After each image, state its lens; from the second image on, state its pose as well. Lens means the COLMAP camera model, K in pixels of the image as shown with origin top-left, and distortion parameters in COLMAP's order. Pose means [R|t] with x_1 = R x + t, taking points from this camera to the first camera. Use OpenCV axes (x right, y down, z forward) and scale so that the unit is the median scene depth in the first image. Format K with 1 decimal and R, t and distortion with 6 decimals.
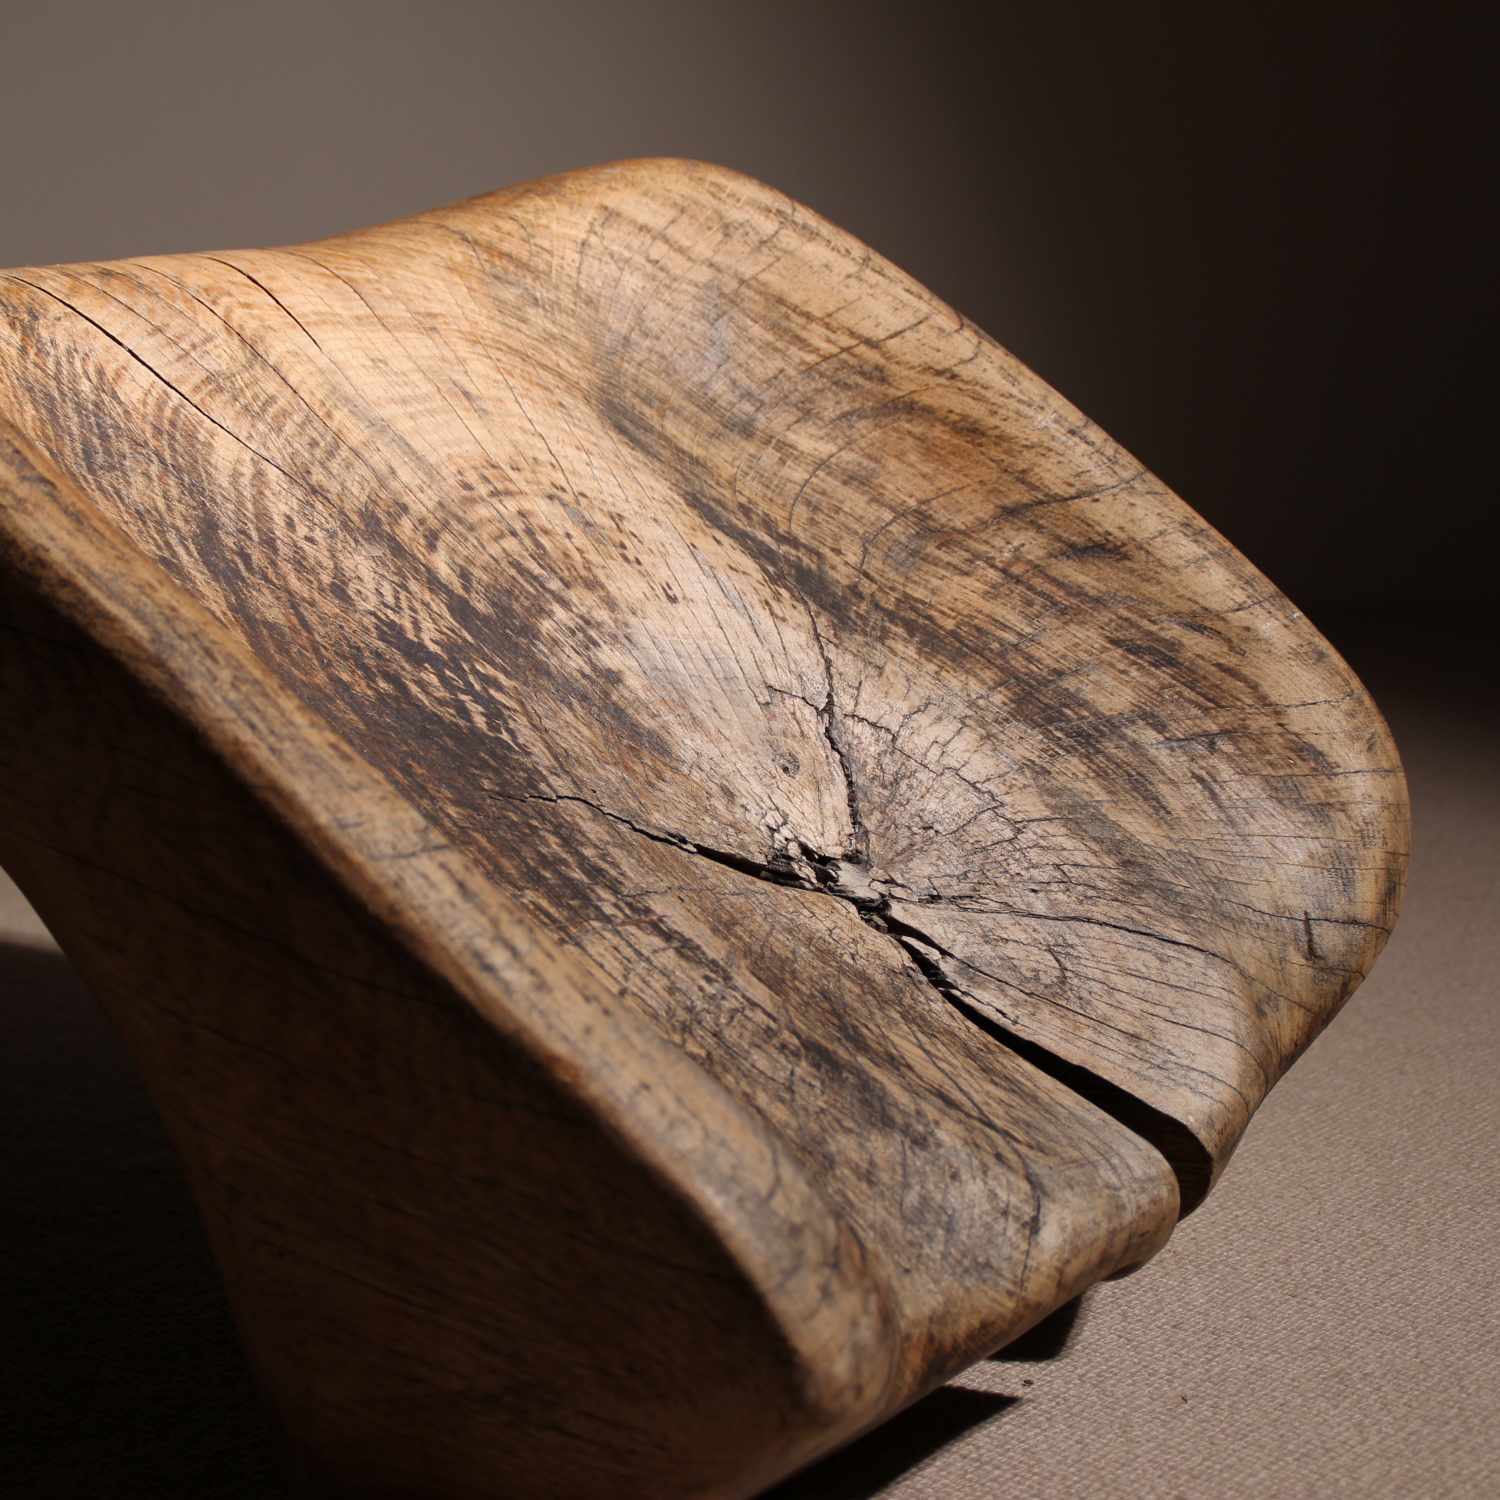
lens RADIAL K [[3264.8, 0, 646.7], [0, 3264.8, 752.5], [0, 0, 1]] dist [0.045323, 0.123065]
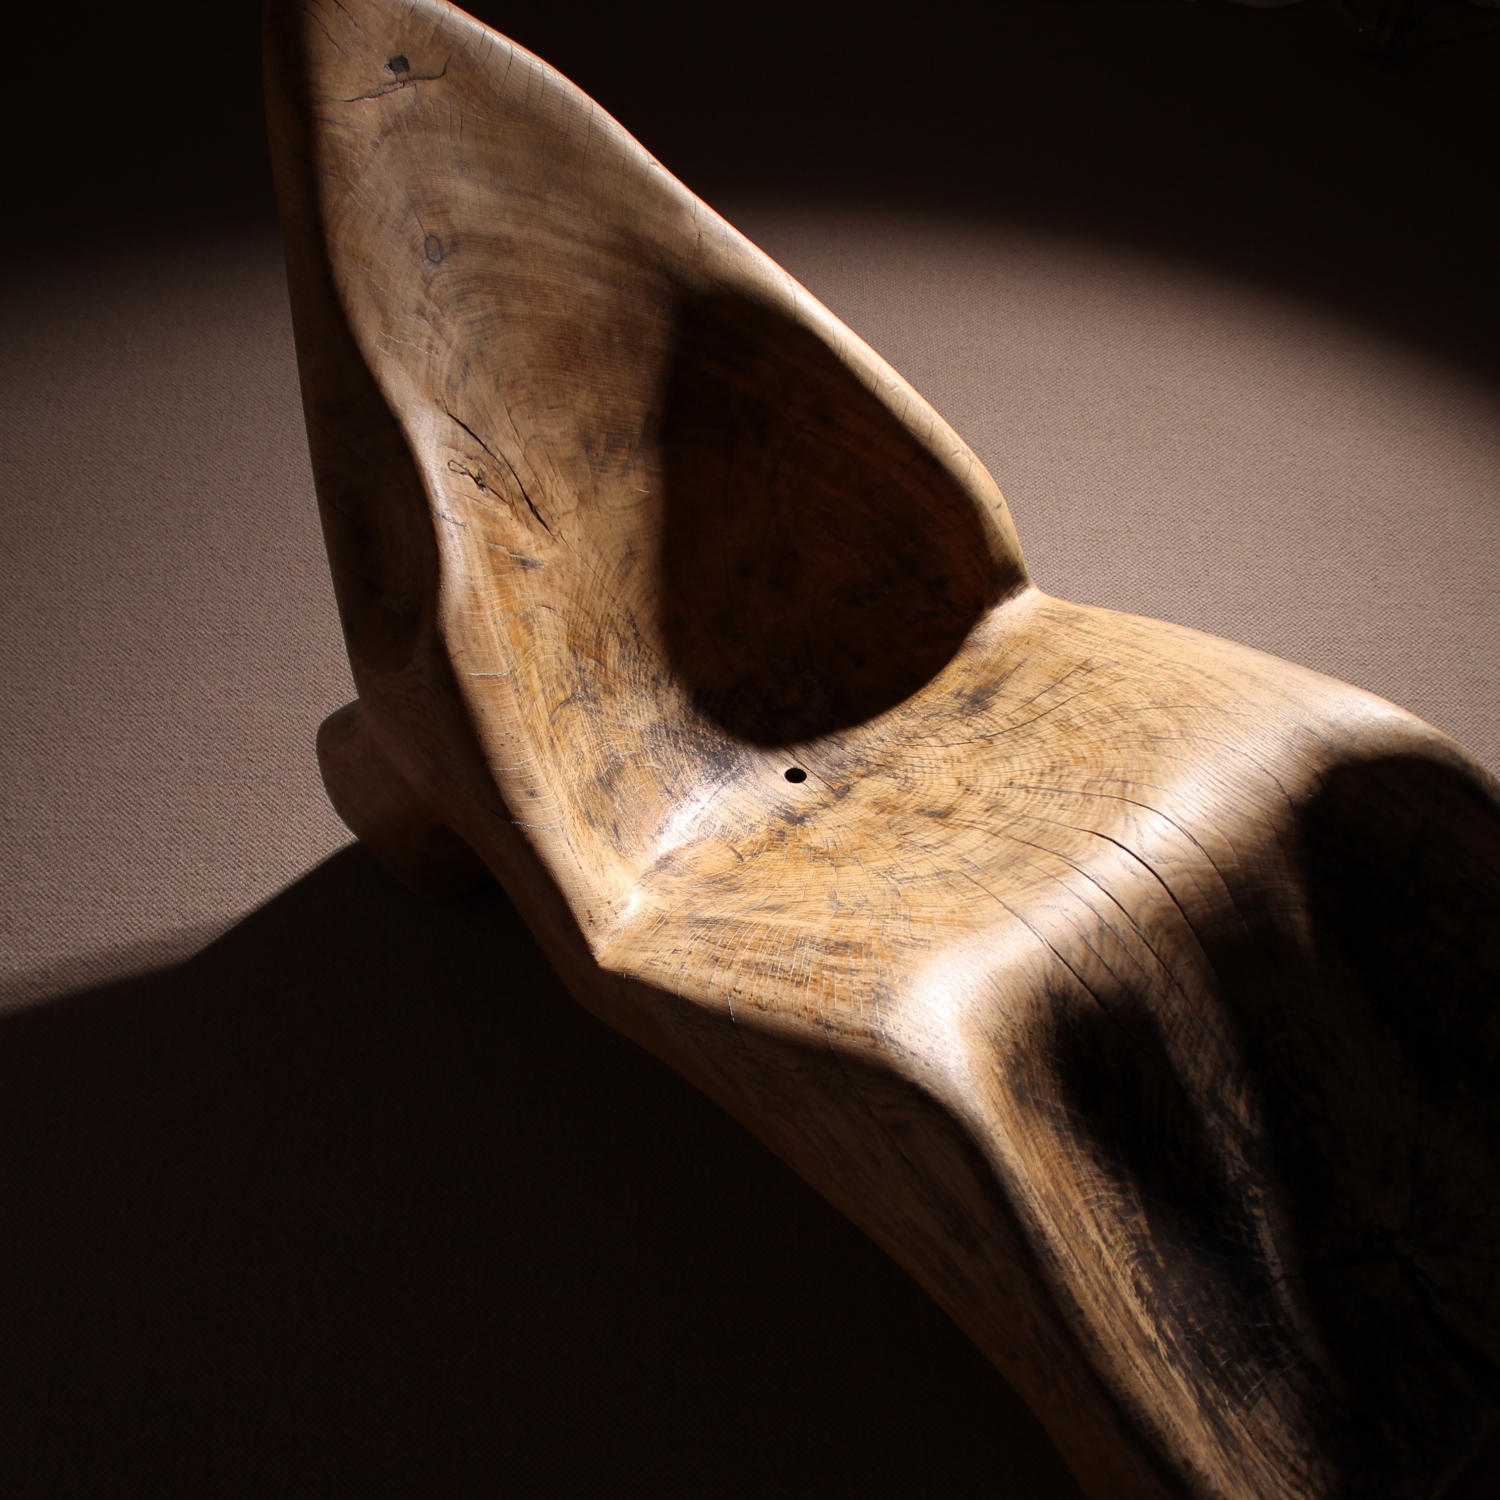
lens RADIAL K [[2200.2, 0, 744.7], [0, 2200.2, 805.8], [0, 0, 1]] dist [-0.148901, 0.084236]
pose [[0.977964, 0.183336, -0.099874, -0.258833], [-0.074197, 0.752360, 0.654560, -1.036608], [0.195146, -0.632726, 0.749384, 0.058768]]
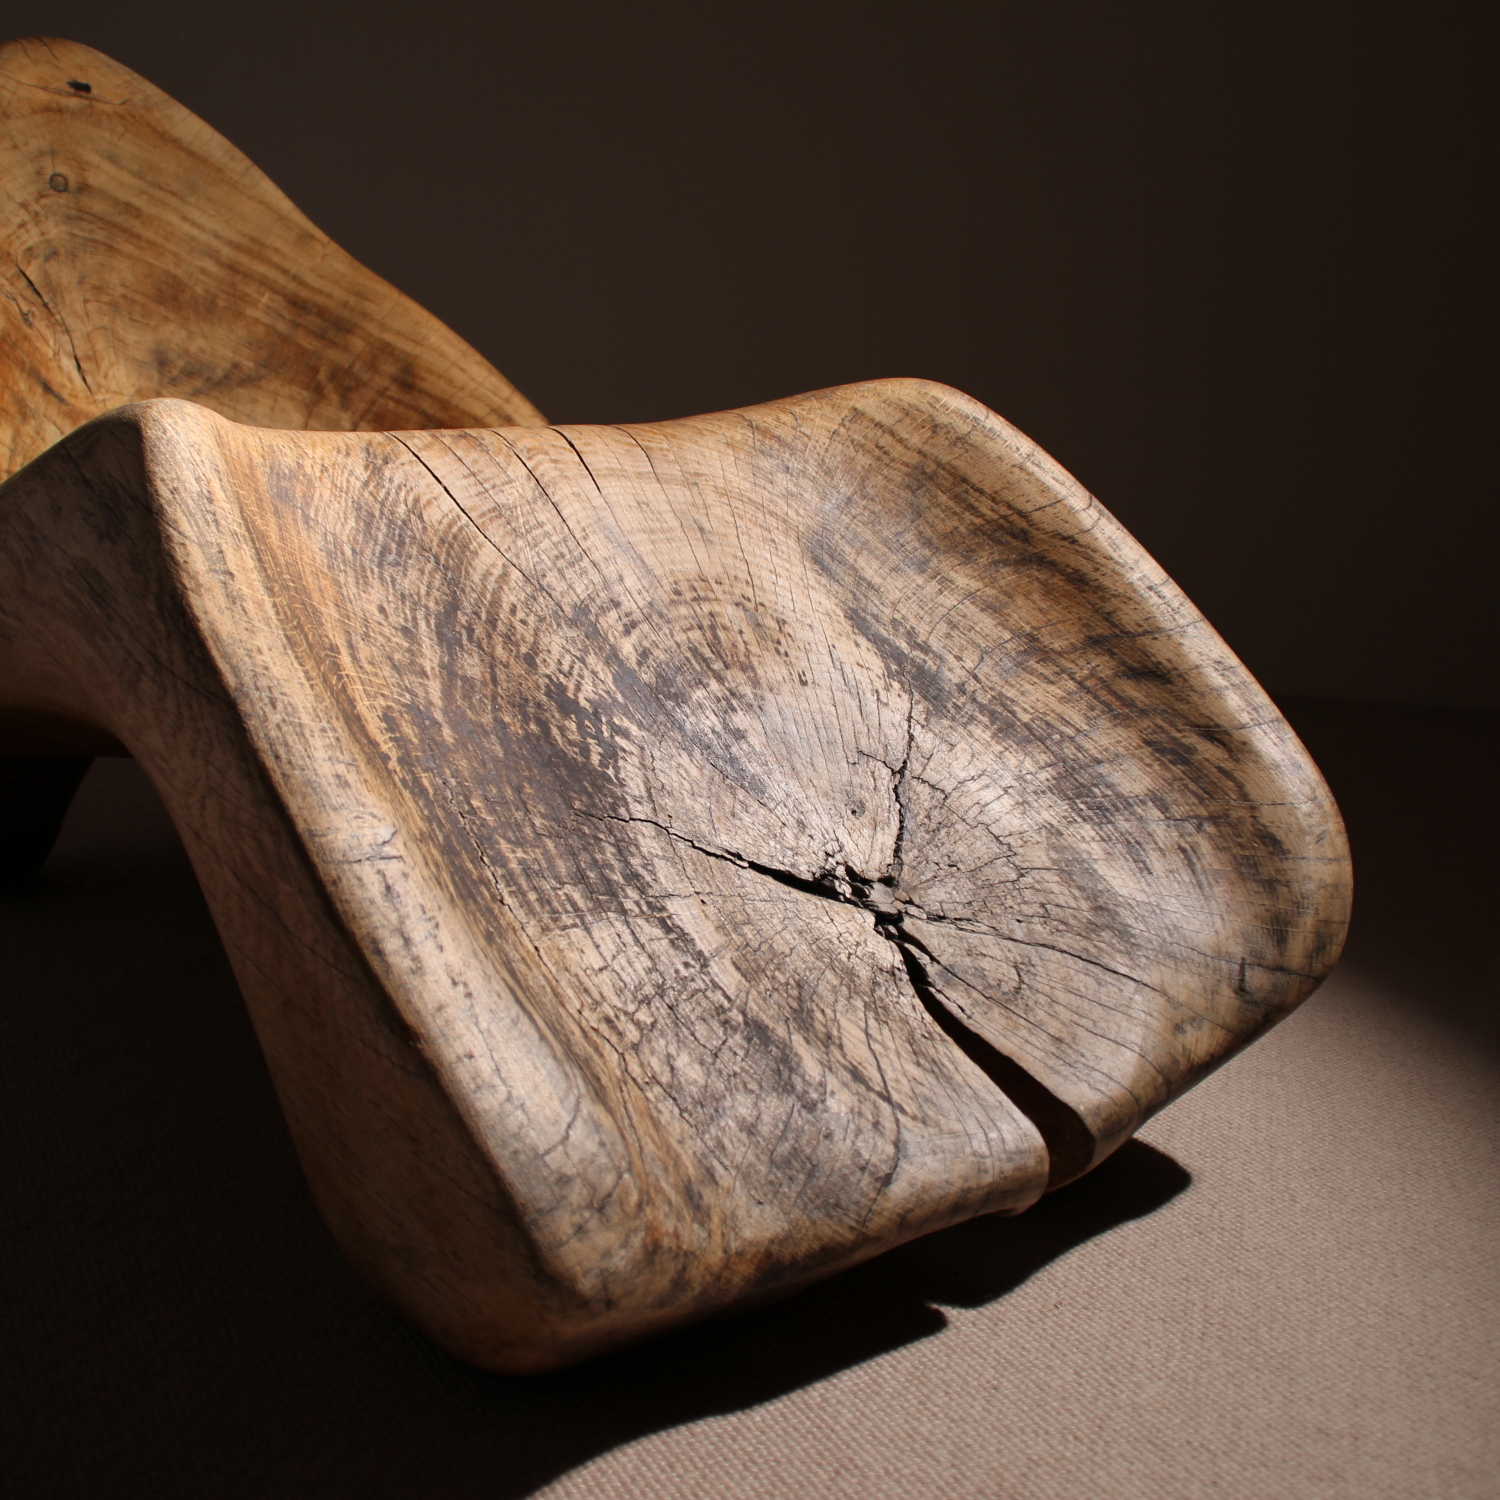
lens RADIAL K [[1850.1, 0, 733.7], [0, 1850.1, 752.9], [0, 0, 1]] dist [-0.163538, 0.095383]
pose [[0.947081, 0.104321, -0.303571, 0.233908], [-0.098309, 0.994538, 0.035067, -0.043265], [0.305571, -0.003368, 0.952163, 0.231890]]
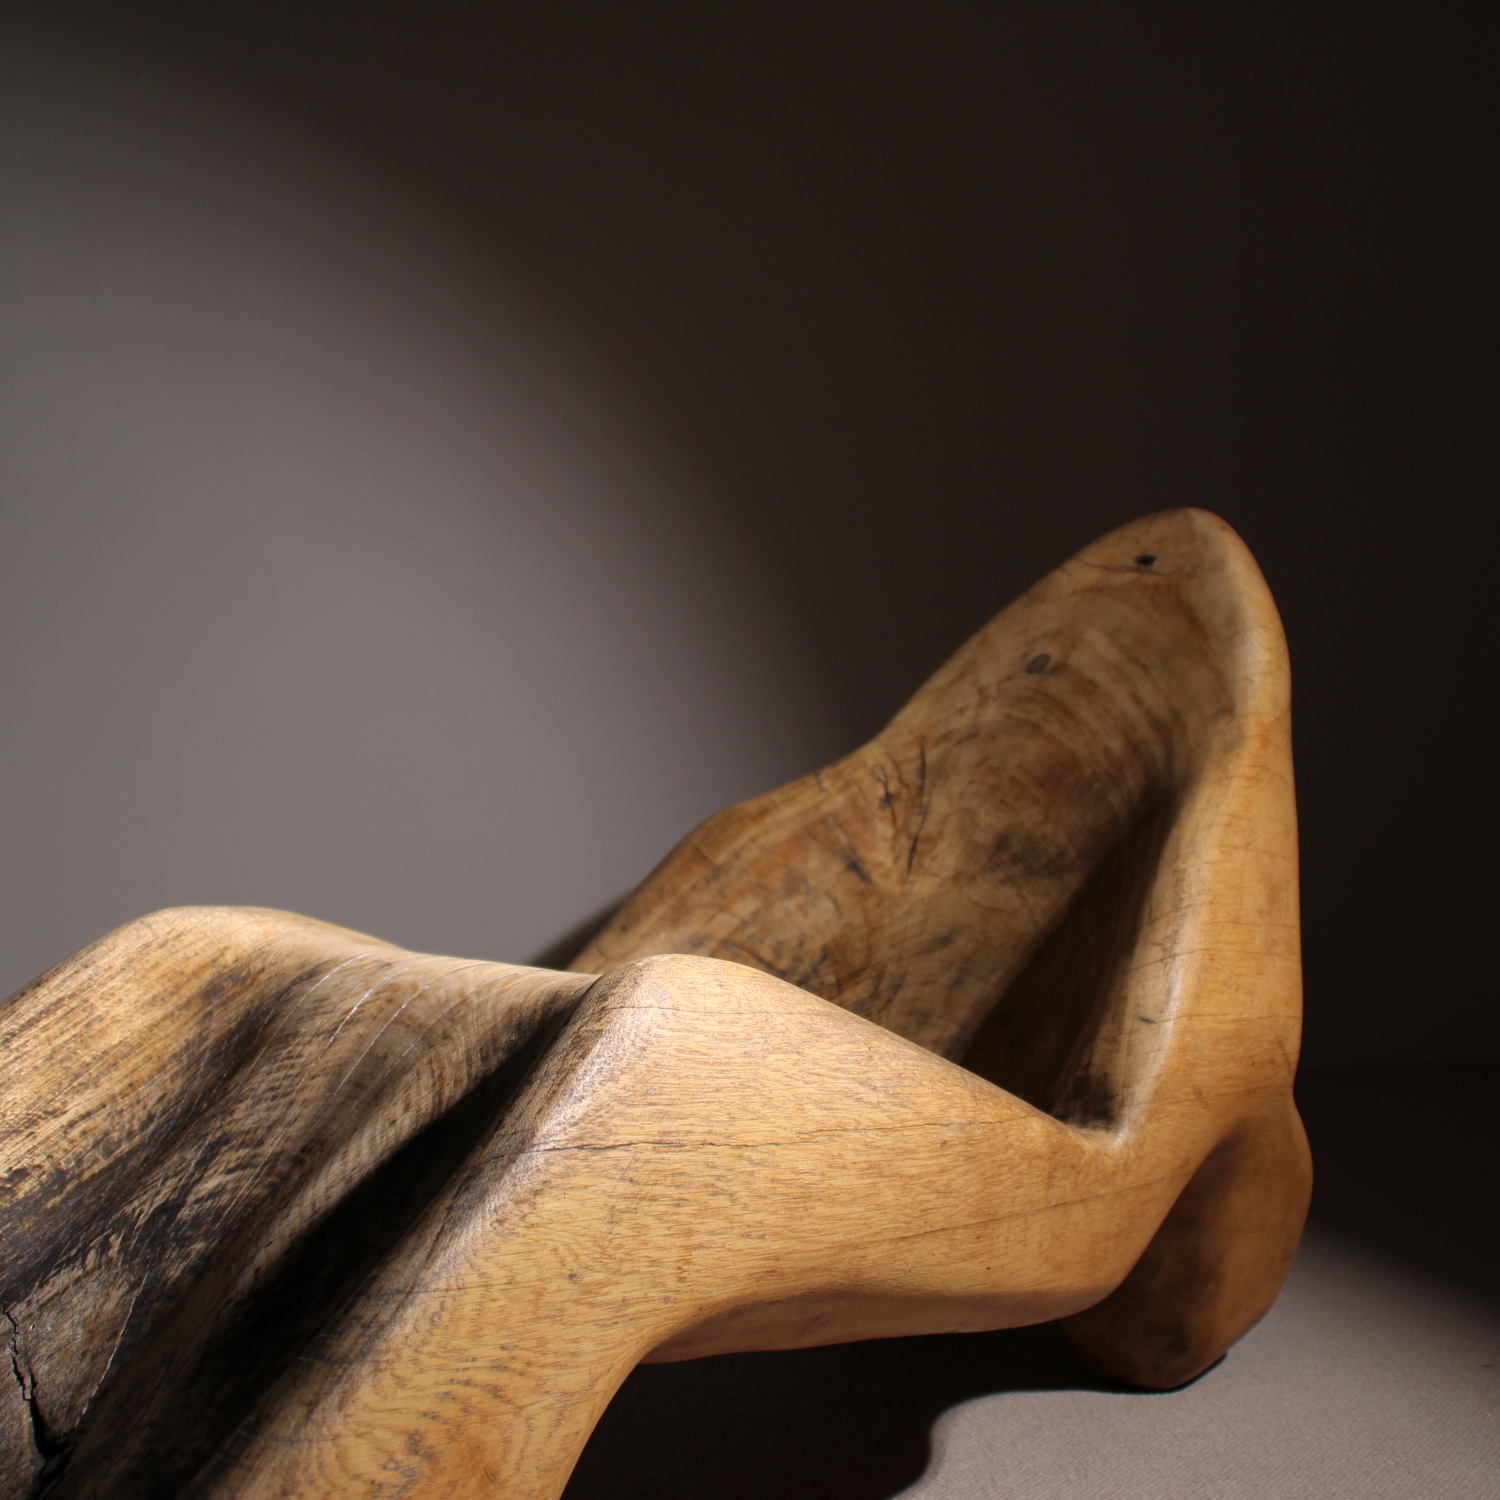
lens RADIAL K [[1830.0, 0, 842.3], [0, 1830.0, 763.6], [0, 0, 1]] dist [-0.169195, 0.102679]
pose [[-0.095188, 0.050115, -0.994197, 0.711141], [-0.186205, 0.980208, 0.067238, -0.353371], [0.977889, 0.191525, -0.083972, 1.305929]]
